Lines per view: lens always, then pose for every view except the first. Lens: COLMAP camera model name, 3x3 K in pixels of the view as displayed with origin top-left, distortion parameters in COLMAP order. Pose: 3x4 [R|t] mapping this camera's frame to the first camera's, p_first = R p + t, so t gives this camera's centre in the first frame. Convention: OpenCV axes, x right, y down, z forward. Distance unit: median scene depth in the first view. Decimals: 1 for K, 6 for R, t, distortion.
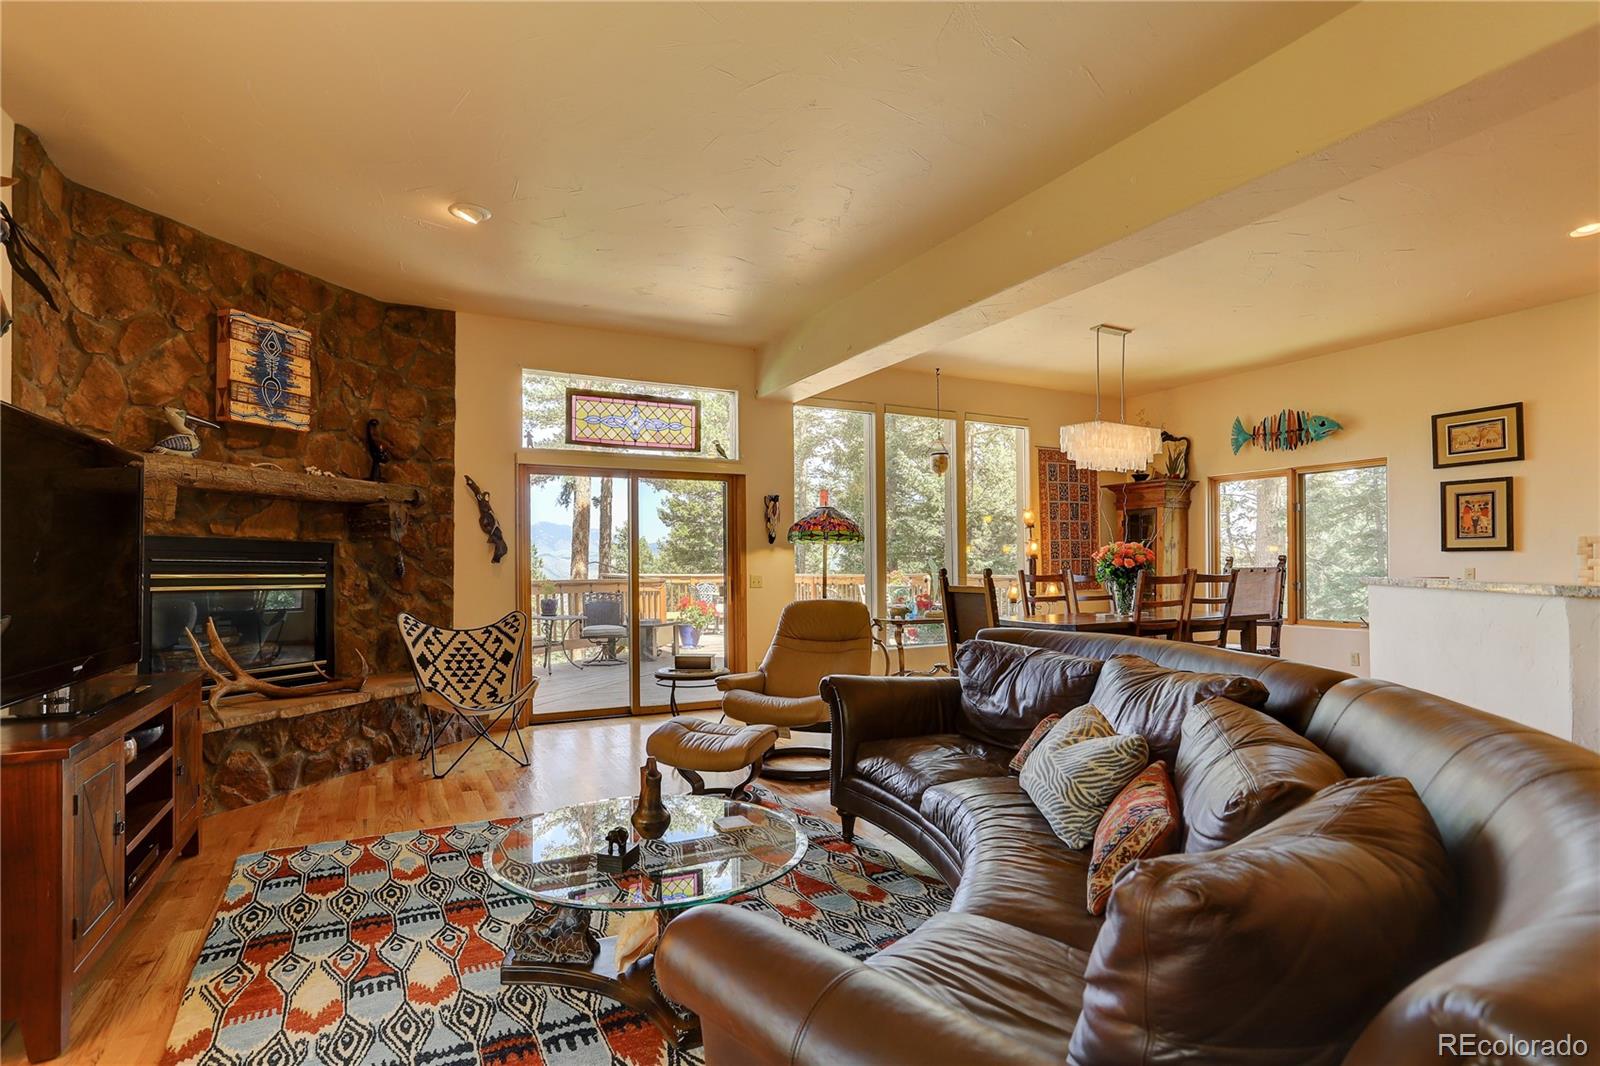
lens RADIAL K [[775.4, 0, 802.6], [0, 775.4, 565.9], [0, 0, 1]] dist [-0.028315, 0.005398]
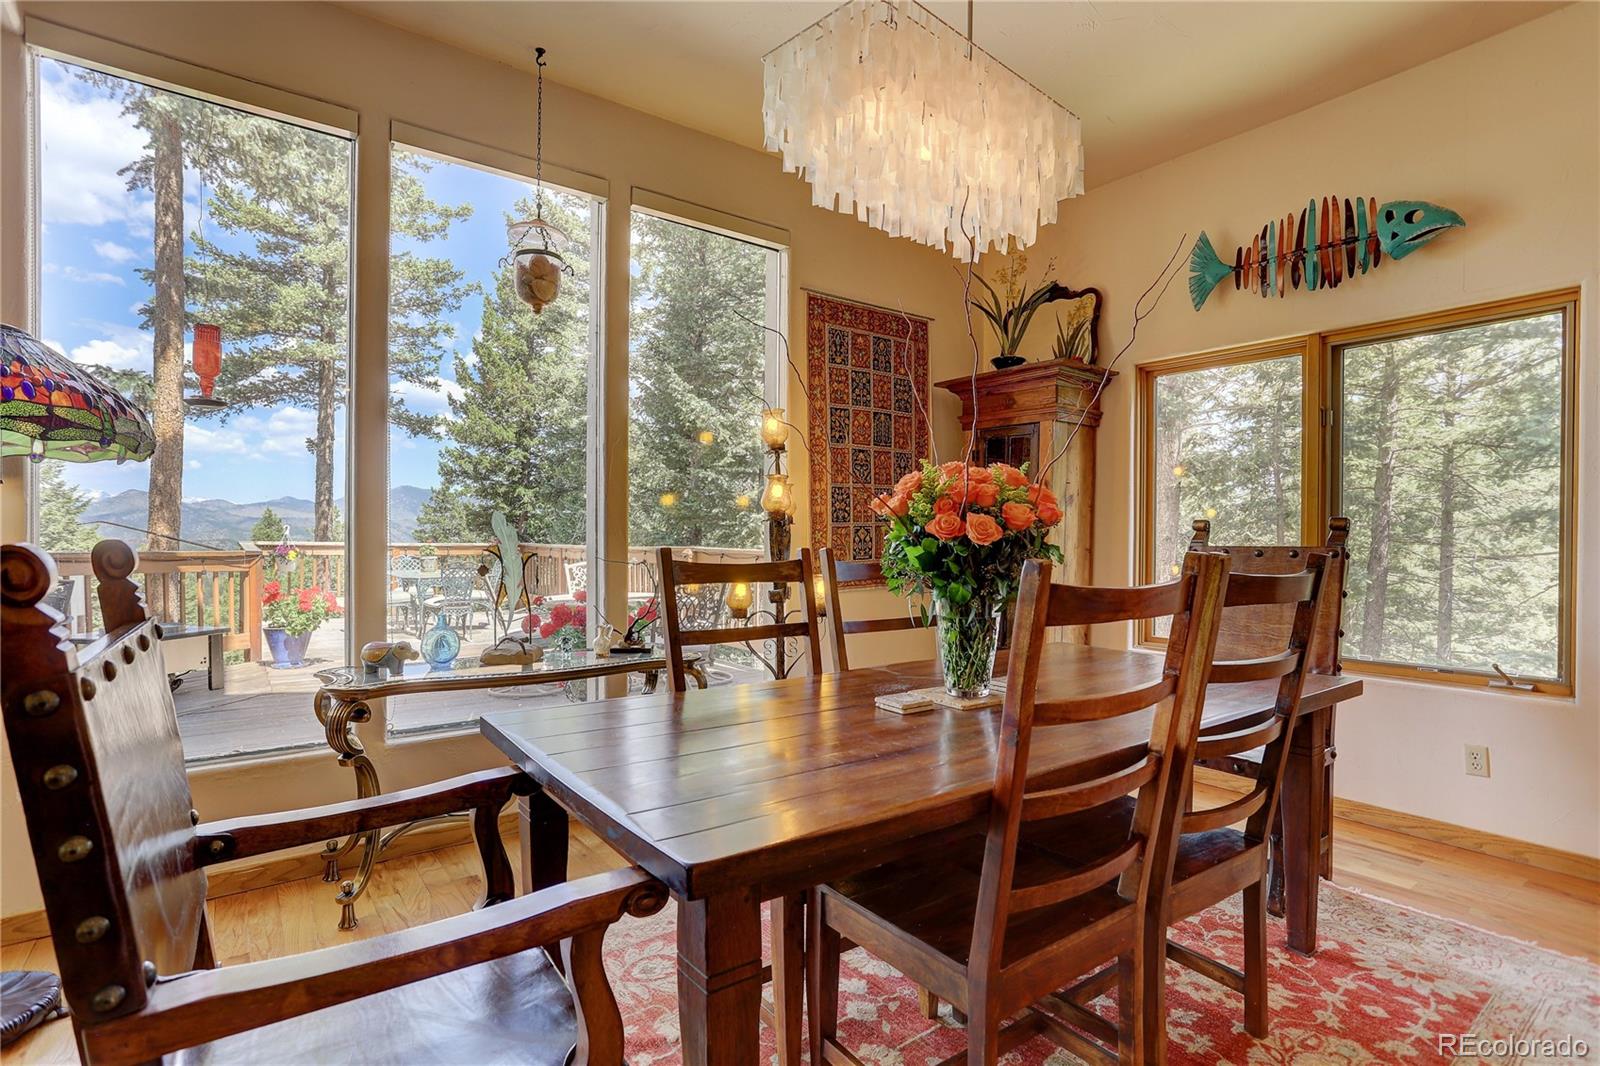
lens RADIAL K [[775.4, 0, 797.5], [0, 775.4, 537.6], [0, 0, 1]] dist [-0.028315, 0.005398]
pose [[0.986836, 0.012854, 0.161211, 0.331619], [-0.013291, 0.999910, 0.001634, -0.000283], [-0.161175, -0.003755, 0.986919, 0.780350]]
